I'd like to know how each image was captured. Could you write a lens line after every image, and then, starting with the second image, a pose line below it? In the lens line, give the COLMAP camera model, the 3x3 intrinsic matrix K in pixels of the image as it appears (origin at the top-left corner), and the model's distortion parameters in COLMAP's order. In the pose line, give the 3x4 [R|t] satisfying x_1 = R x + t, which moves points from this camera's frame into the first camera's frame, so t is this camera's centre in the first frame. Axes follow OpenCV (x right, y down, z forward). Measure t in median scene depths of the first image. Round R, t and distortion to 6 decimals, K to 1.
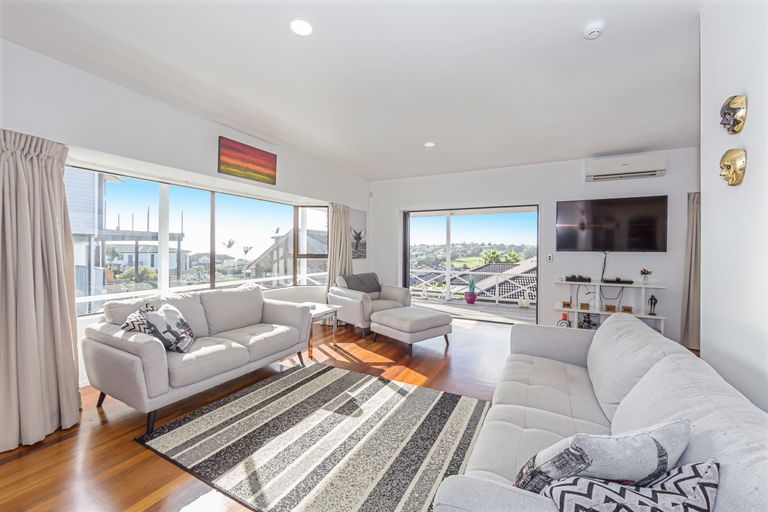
lens RADIAL K [[310.3, 0, 381.9], [0, 310.3, 251.3], [0, 0, 1]] dist [-0.006984, -0.001385]
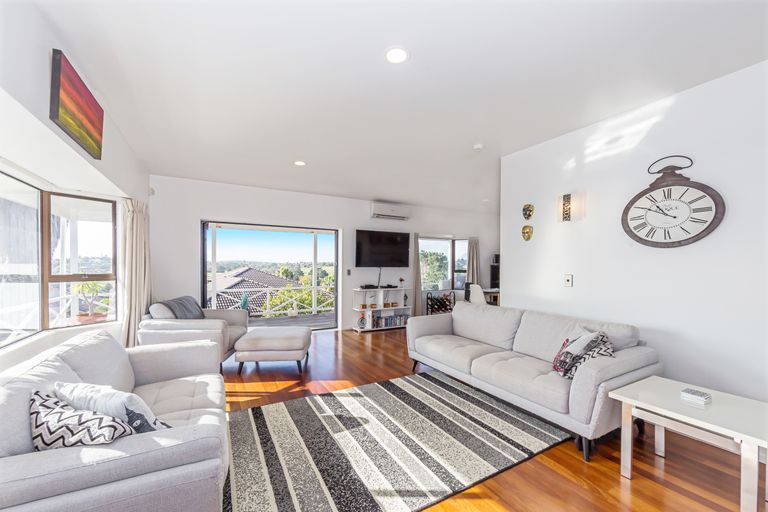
lens RADIAL K [[310.3, 0, 380.6], [0, 310.3, 270.4], [0, 0, 1]] dist [-0.006984, -0.001385]
pose [[0.542053, -0.015361, 0.840204, -0.672974], [0.006182, 0.999879, 0.014292, -0.006236], [-0.840322, -0.002553, 0.542082, 0.267472]]
